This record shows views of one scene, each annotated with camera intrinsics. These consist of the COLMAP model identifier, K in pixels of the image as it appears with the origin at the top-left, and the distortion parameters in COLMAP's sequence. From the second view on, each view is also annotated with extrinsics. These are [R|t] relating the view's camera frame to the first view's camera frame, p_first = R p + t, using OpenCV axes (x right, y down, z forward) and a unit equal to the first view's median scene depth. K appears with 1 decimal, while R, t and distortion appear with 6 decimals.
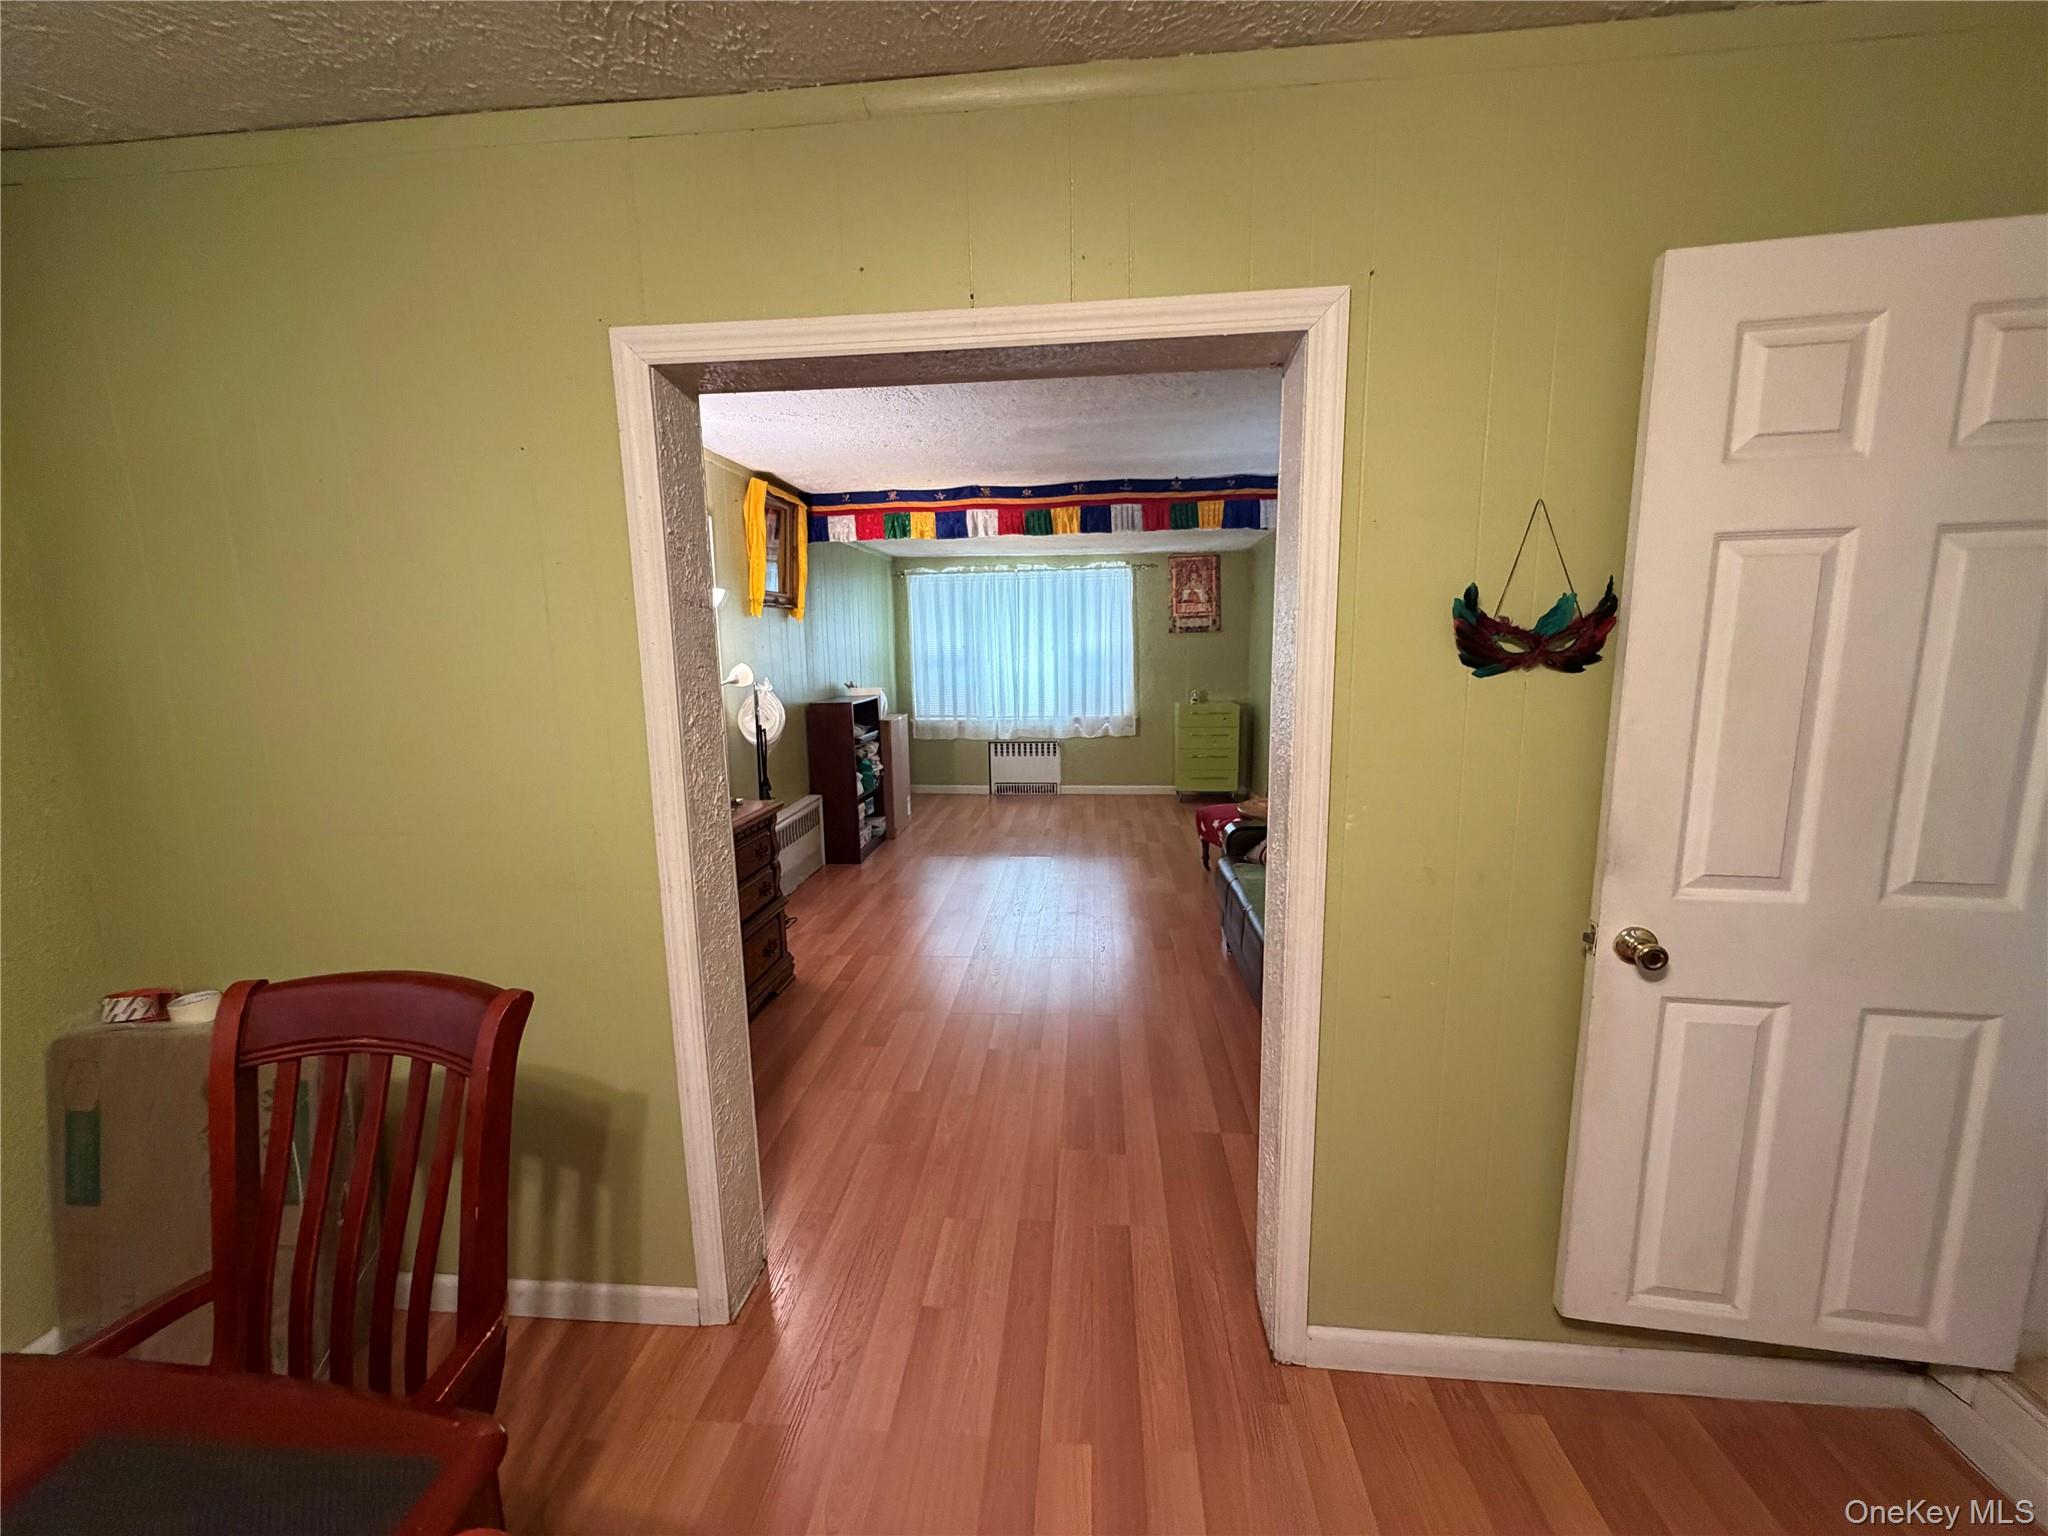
lens RADIAL K [[819.7, 0, 1017.7], [0, 819.7, 769.6], [0, 0, 1]] dist [-0.001094, 0.000363]
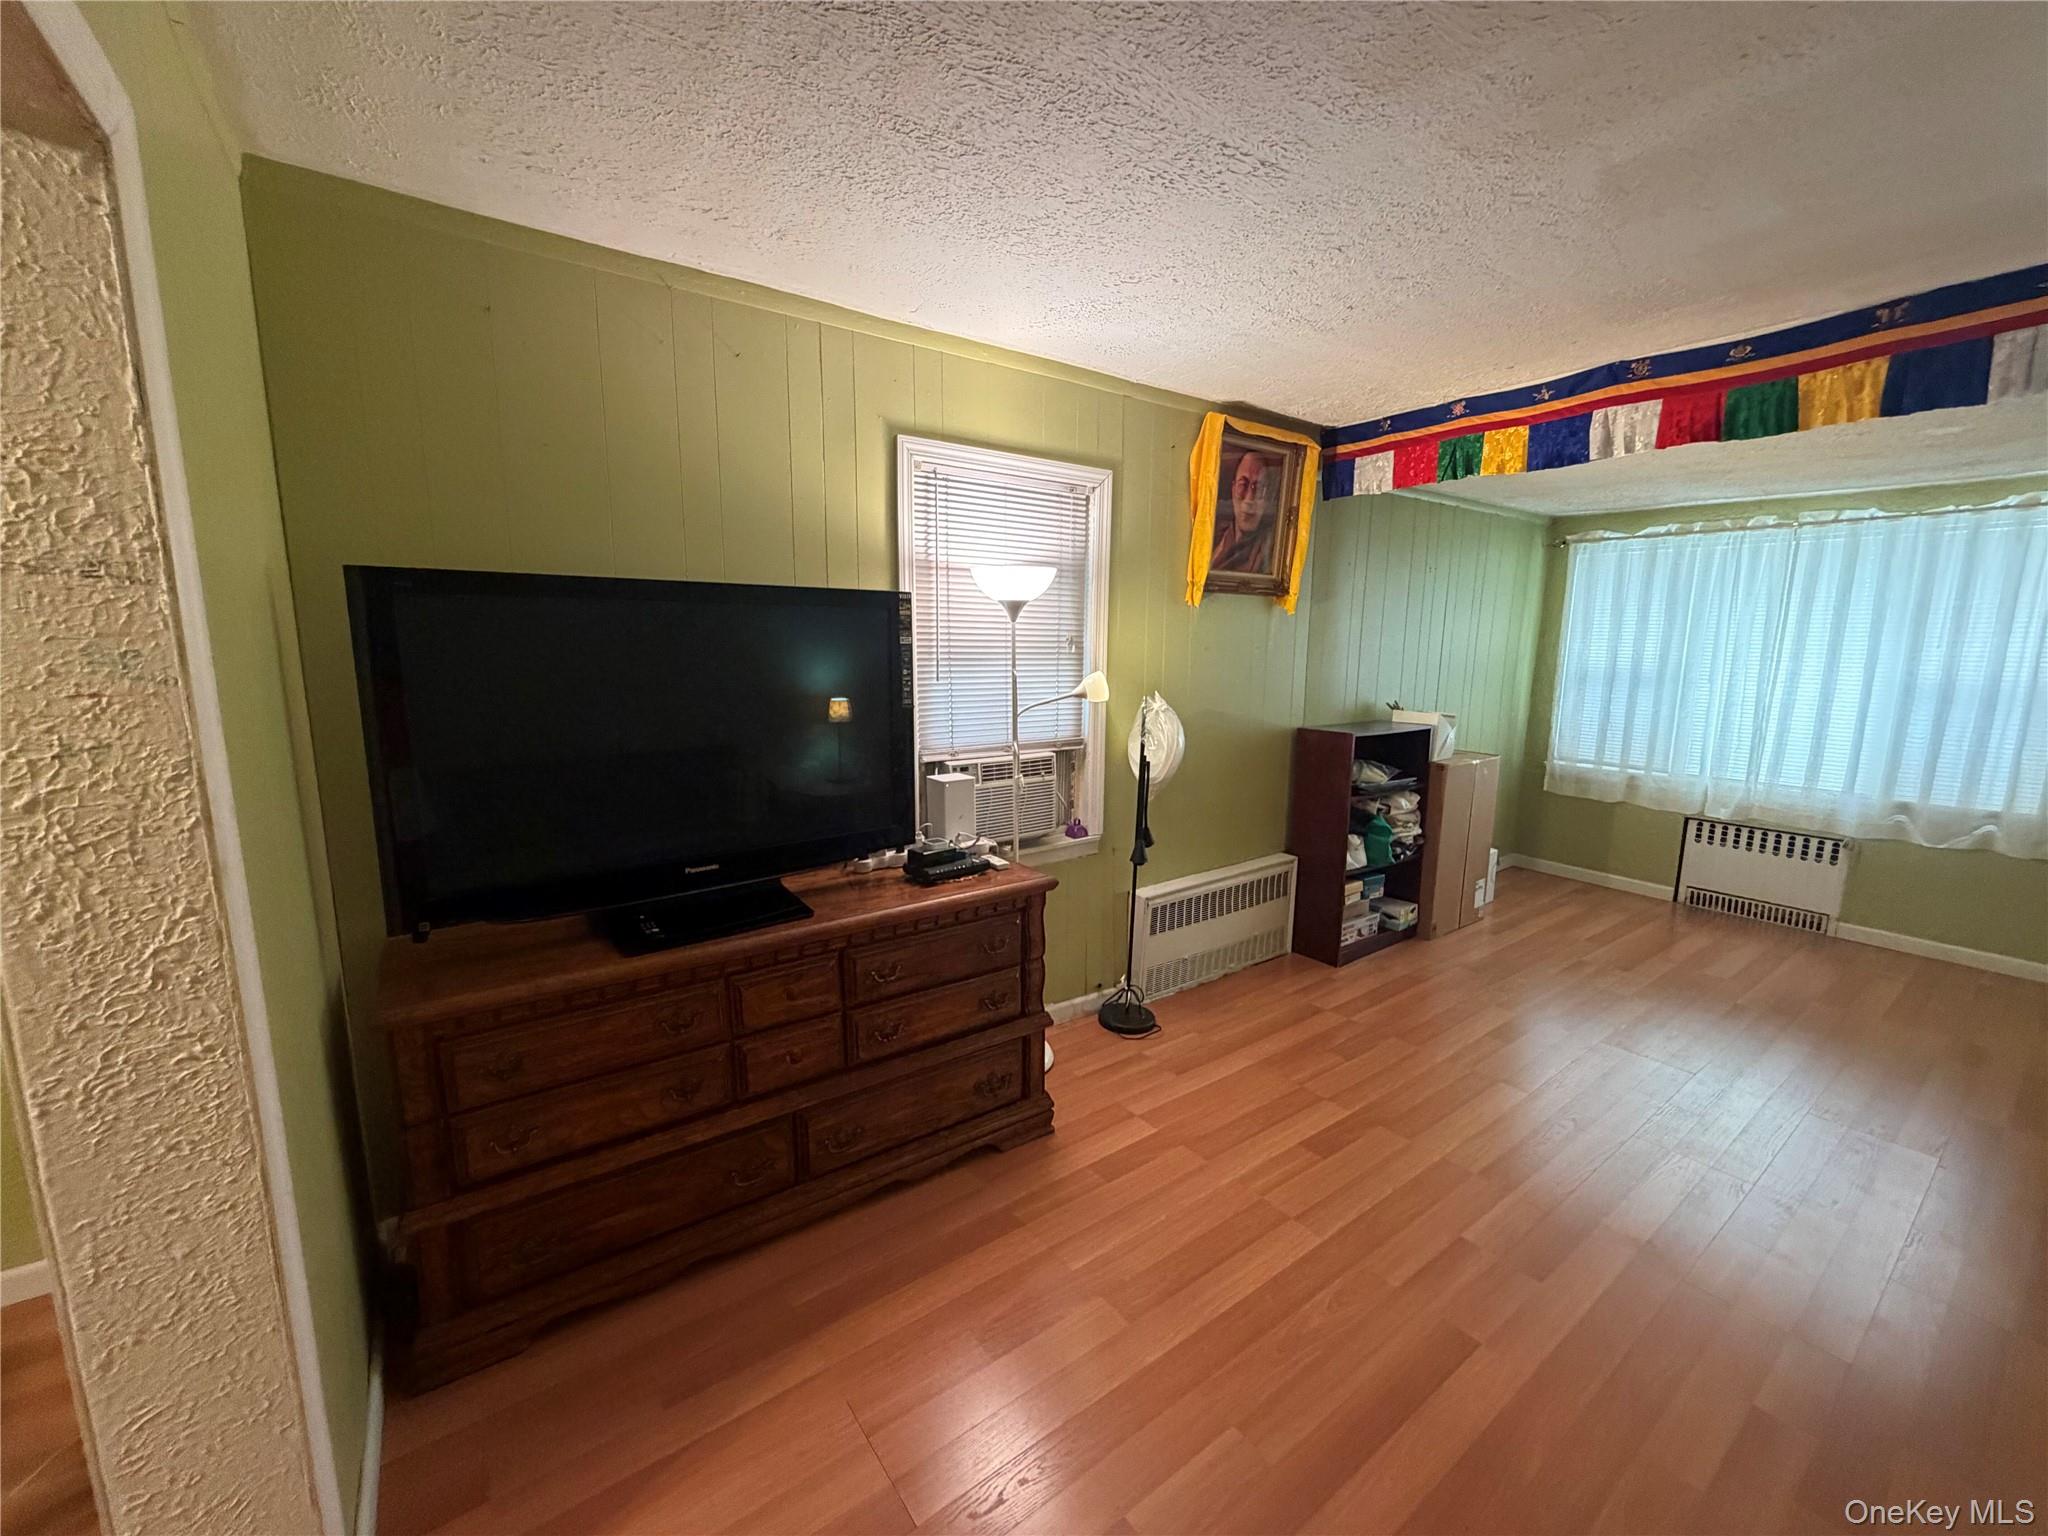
lens RADIAL K [[819.7, 0, 1008.6], [0, 819.7, 766.8], [0, 0, 1]] dist [-0.001094, 0.000363]
pose [[0.656432, 0.143173, -0.740675, 0.109529], [-0.139077, 0.987964, 0.067715, -0.057807], [0.741455, 0.058560, 0.668443, 0.322129]]
